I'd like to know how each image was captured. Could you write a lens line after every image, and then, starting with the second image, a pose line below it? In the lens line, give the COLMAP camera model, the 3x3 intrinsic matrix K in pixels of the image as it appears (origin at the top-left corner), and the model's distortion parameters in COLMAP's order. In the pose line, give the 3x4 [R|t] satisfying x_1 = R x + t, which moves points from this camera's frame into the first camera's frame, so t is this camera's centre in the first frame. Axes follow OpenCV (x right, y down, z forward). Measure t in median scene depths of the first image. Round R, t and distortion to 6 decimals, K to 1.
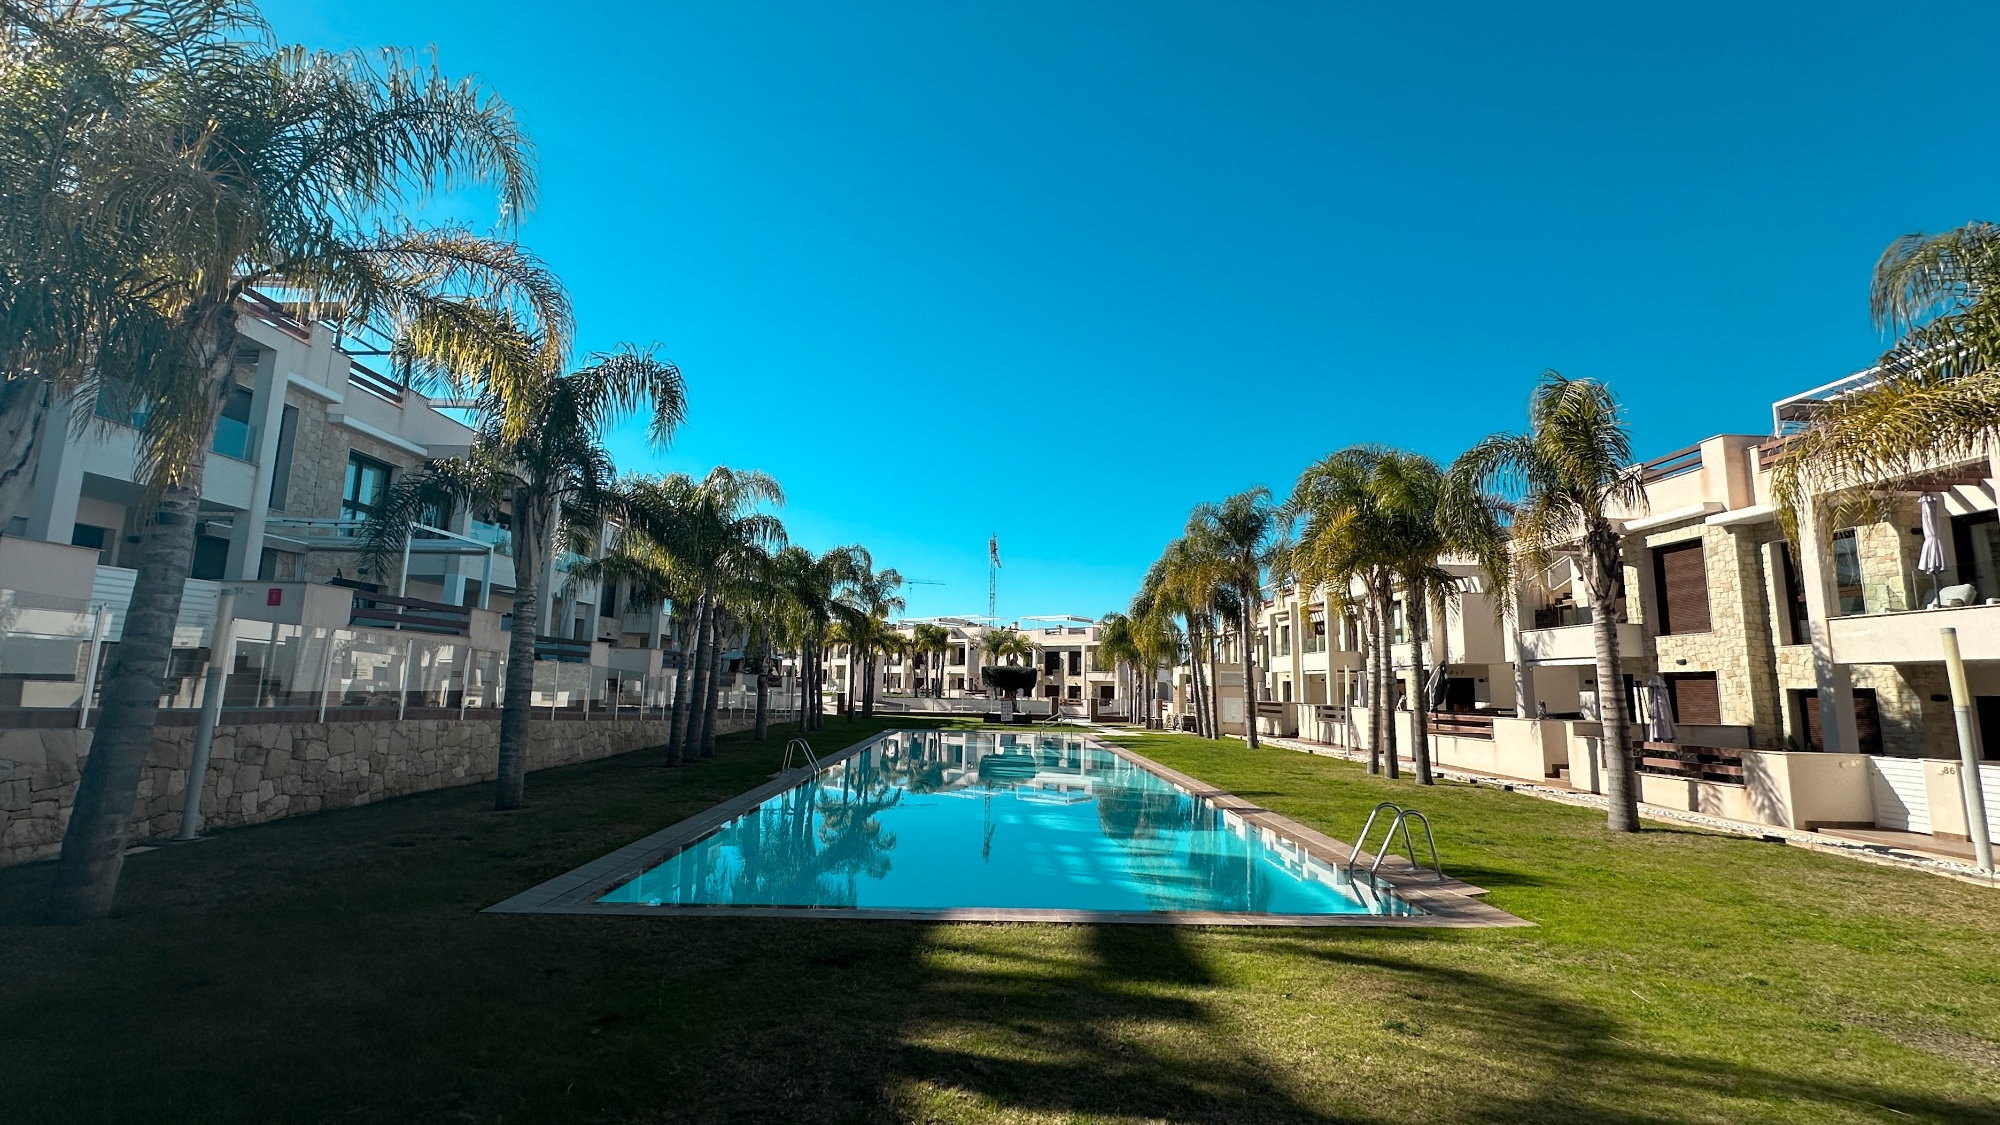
lens RADIAL K [[849.1, 0, 1004.5], [0, 849.1, 551.0], [0, 0, 1]] dist [-0.000874, -0.000447]
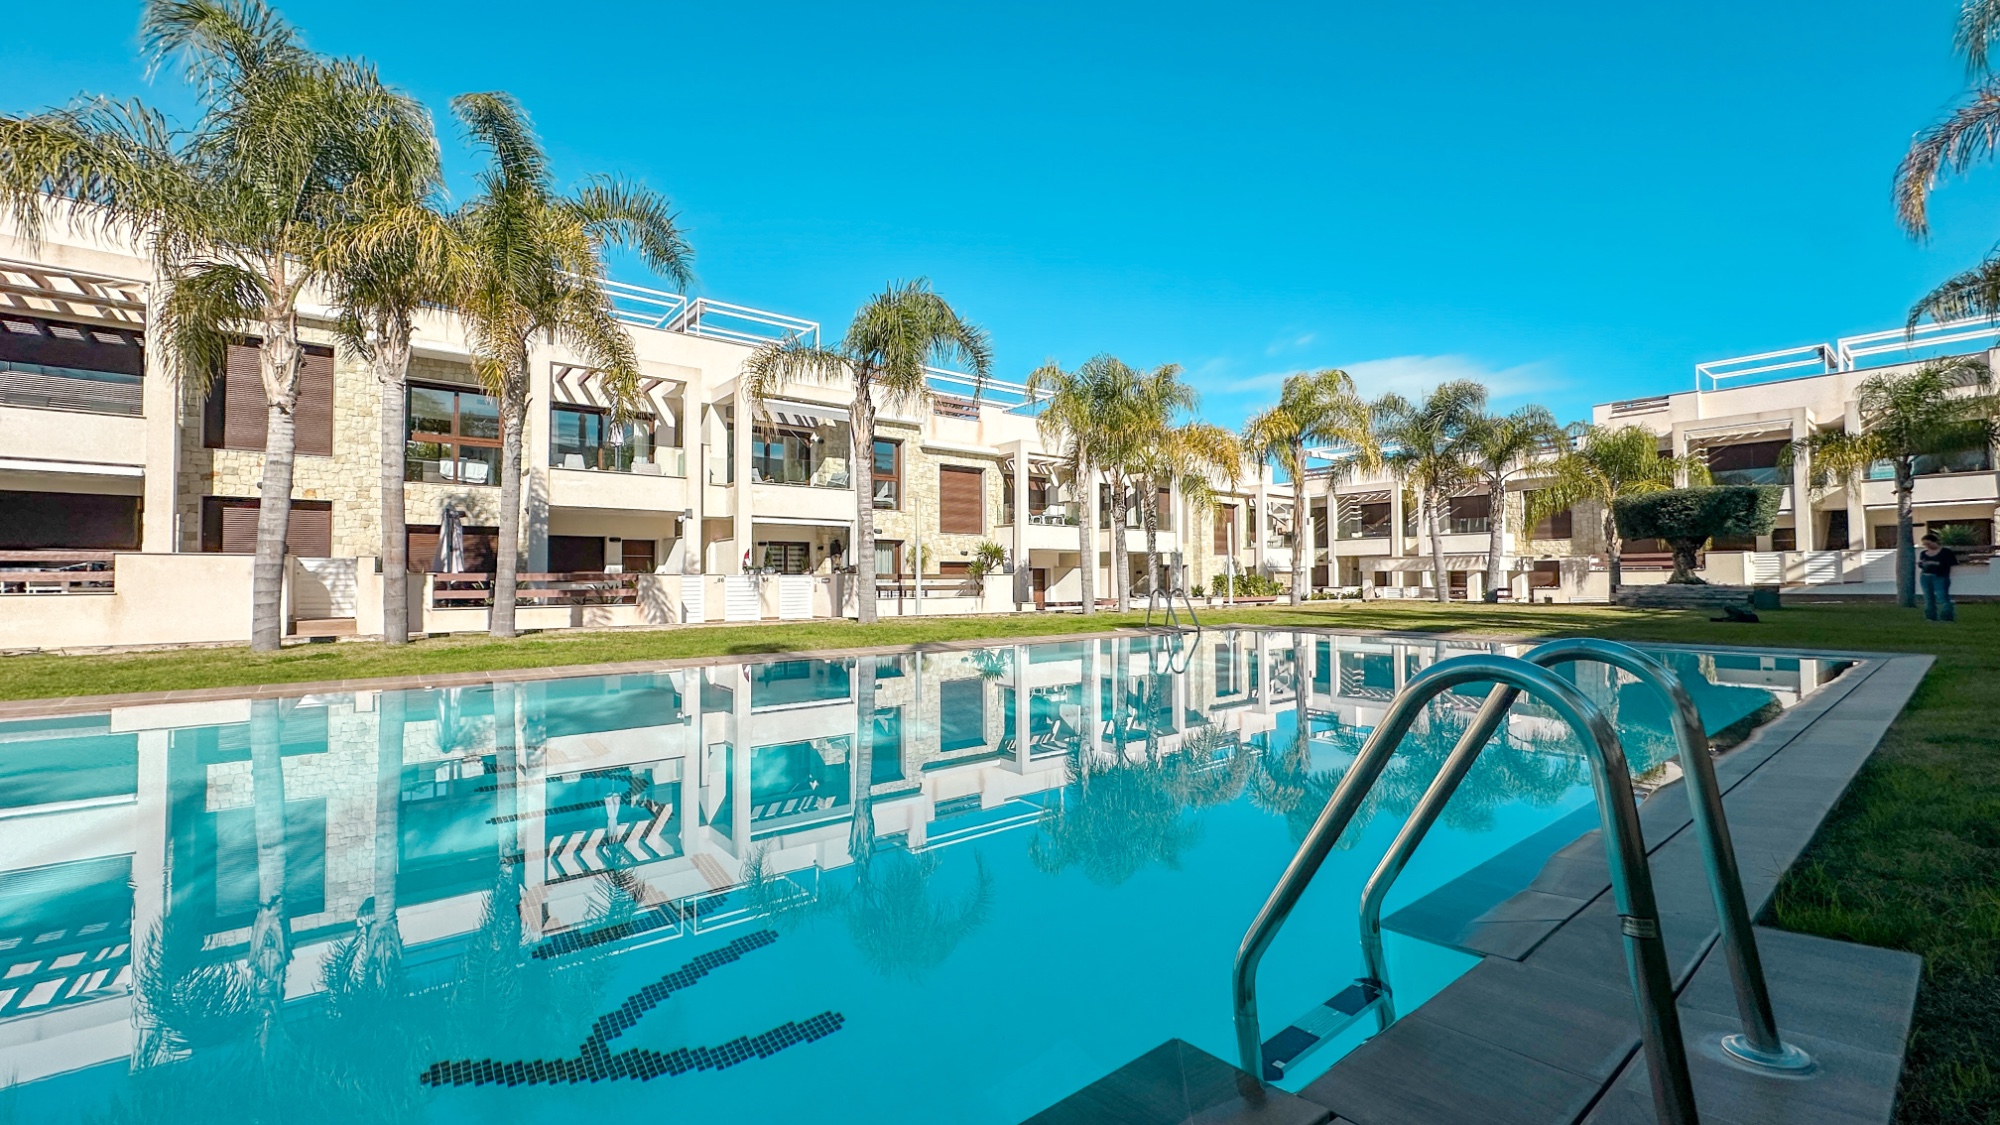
lens RADIAL K [[791.6, 0, 1010.2], [0, 791.6, 554.8], [0, 0, 1]] dist [-0.001129, -0.001668]
pose [[-0.605793, 0.006284, 0.795598, -0.266569], [-0.134559, 0.984755, -0.110235, 0.216473], [-0.784161, -0.173834, -0.595712, 1.044168]]
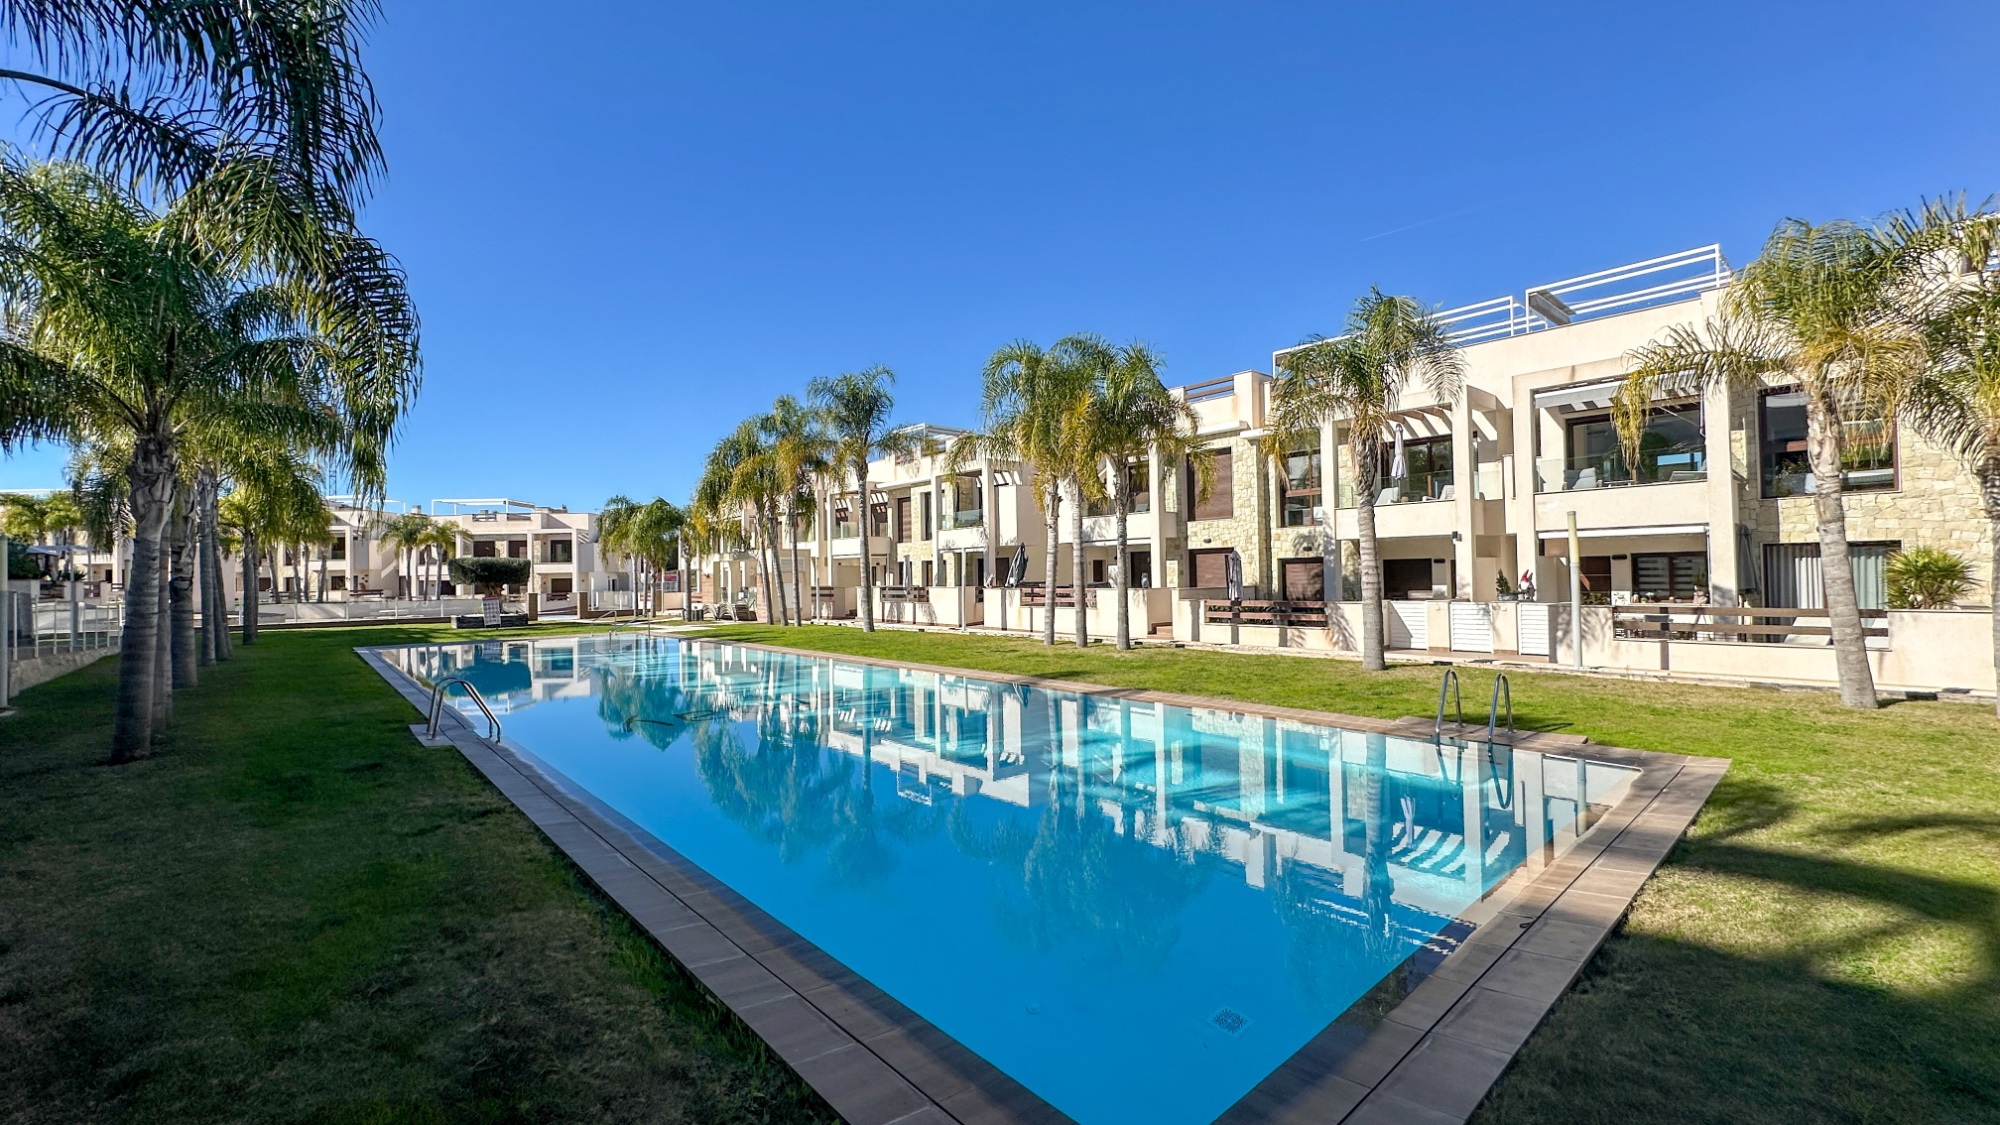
lens RADIAL K [[791.6, 0, 1006.5], [0, 791.6, 564.2], [0, 0, 1]] dist [-0.001129, -0.001668]
pose [[0.758618, -0.028095, 0.650930, -0.296603], [-0.068334, 0.990129, 0.122374, 0.043432], [-0.647942, -0.137315, 0.749210, 0.317626]]
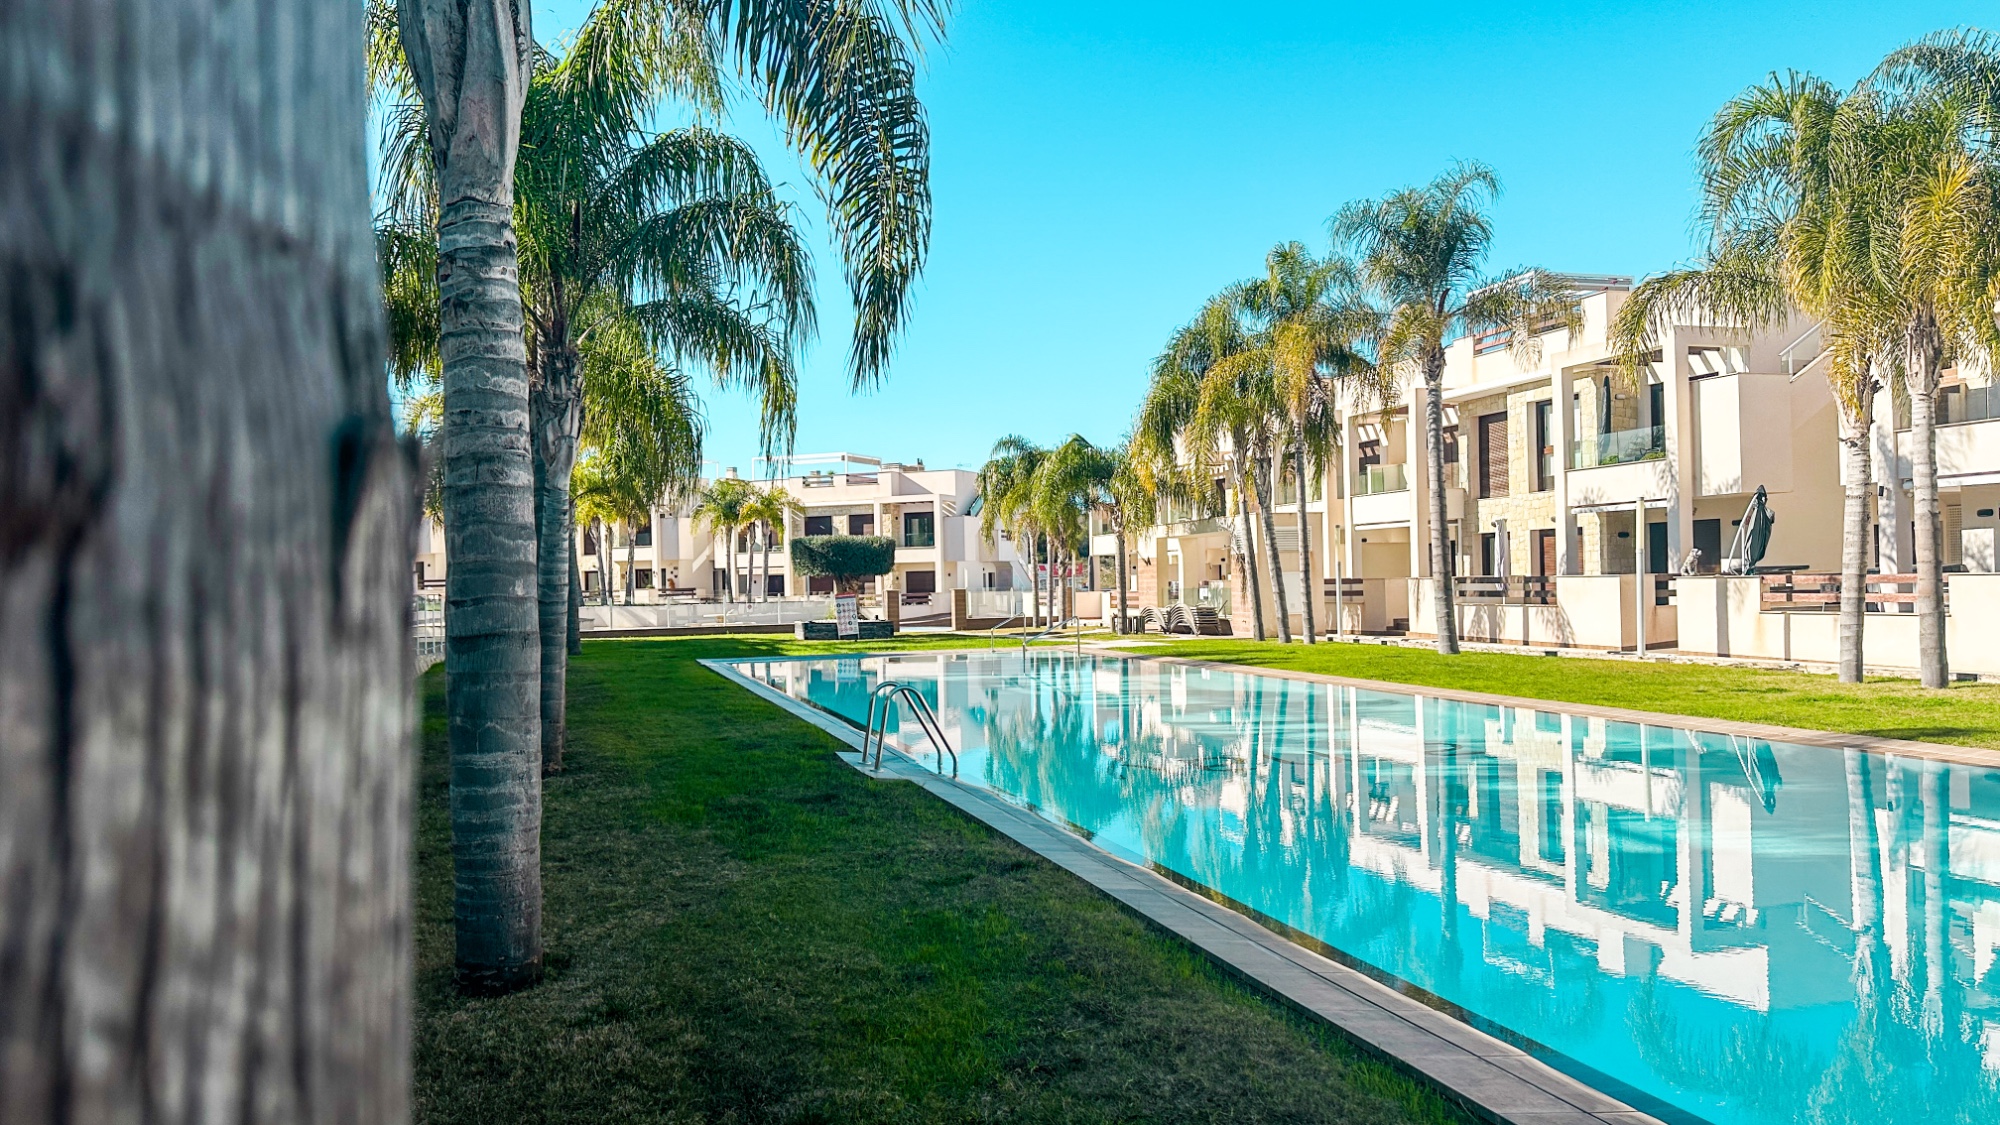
lens RADIAL K [[1390.7, 0, 1006.9], [0, 1390.7, 569.2], [0, 0, 1]] dist [0.046940, -0.028349]
pose [[0.961929, -0.040729, 0.270246, -0.357563], [-0.000361, 0.988643, 0.150283, 0.063367], [-0.273298, -0.144659, 0.950990, 0.339073]]
